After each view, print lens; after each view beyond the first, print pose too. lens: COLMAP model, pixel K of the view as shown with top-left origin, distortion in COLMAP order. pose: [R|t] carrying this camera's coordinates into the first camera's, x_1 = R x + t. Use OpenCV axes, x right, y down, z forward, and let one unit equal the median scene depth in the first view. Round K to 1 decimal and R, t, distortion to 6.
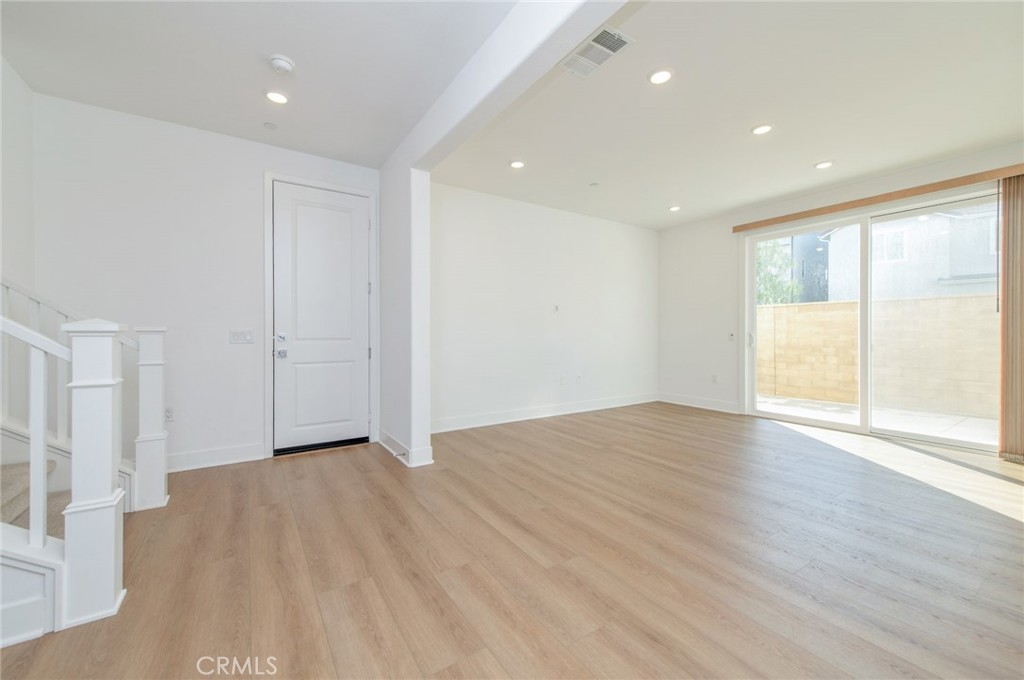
lens RADIAL K [[401.4, 0, 511.8], [0, 401.4, 338.4], [0, 0, 1]] dist [0.018541, -0.005613]
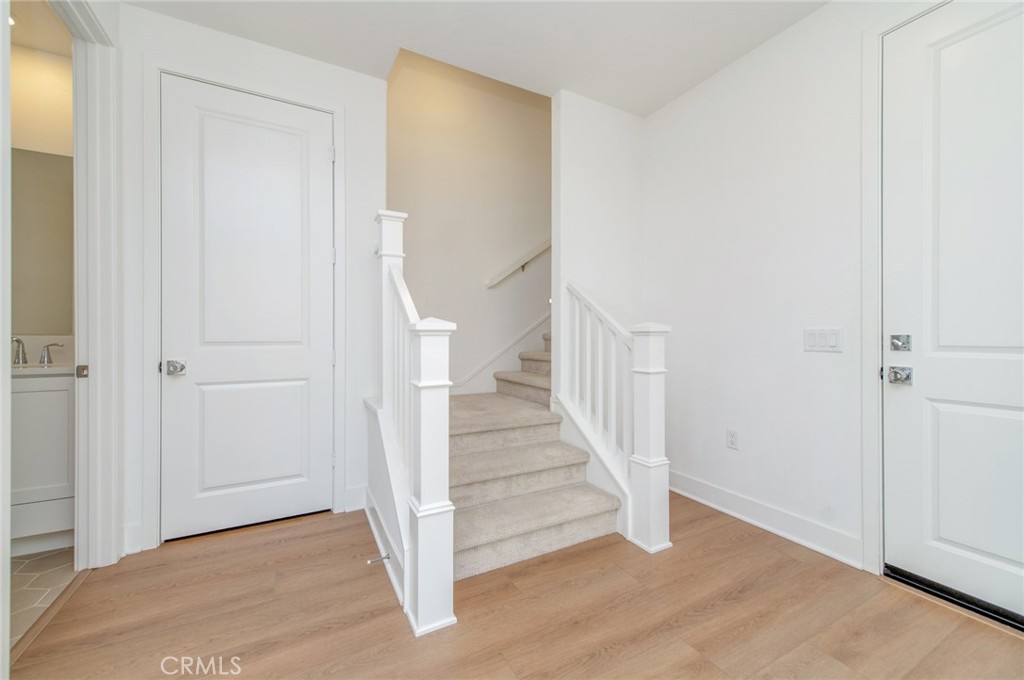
lens RADIAL K [[401.4, 0, 511.8], [0, 401.4, 338.4], [0, 0, 1]] dist [0.018541, -0.005613]
pose [[-0.090593, -0.004887, -0.995876, -0.023945], [-0.015110, 0.999880, -0.003533, 0.001312], [0.995773, 0.014728, -0.090656, 0.396597]]
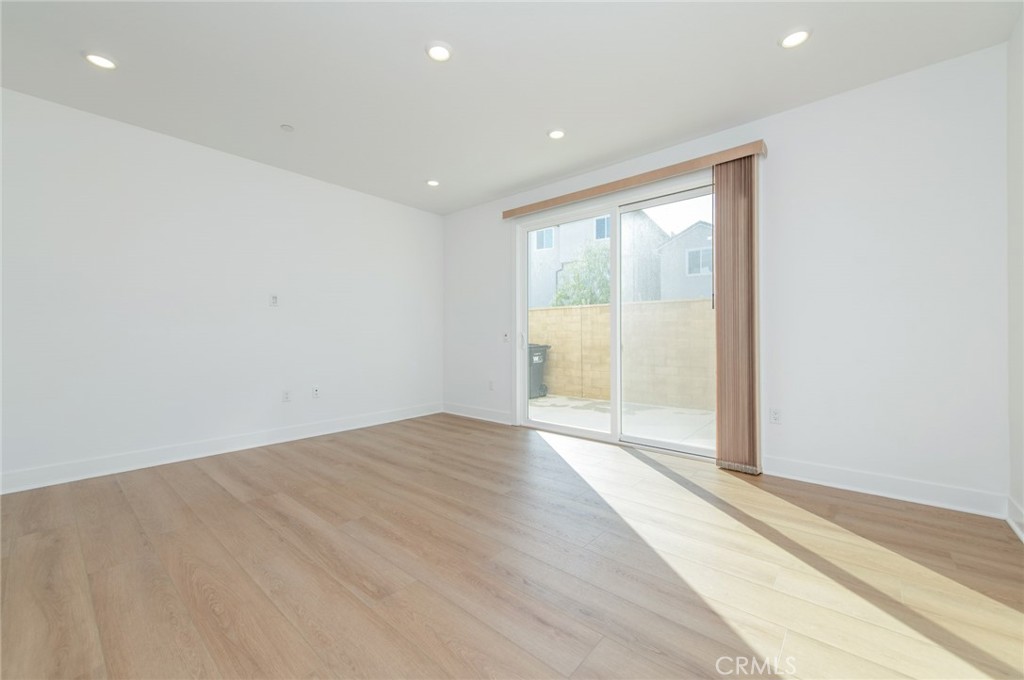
lens RADIAL K [[401.4, 0, 511.8], [0, 401.4, 338.4], [0, 0, 1]] dist [0.018541, -0.005613]
pose [[0.961639, -0.003959, 0.274289, 0.340354], [0.006389, 0.999948, -0.007965, 0.006152], [-0.274244, 0.009412, 0.961614, 0.164455]]
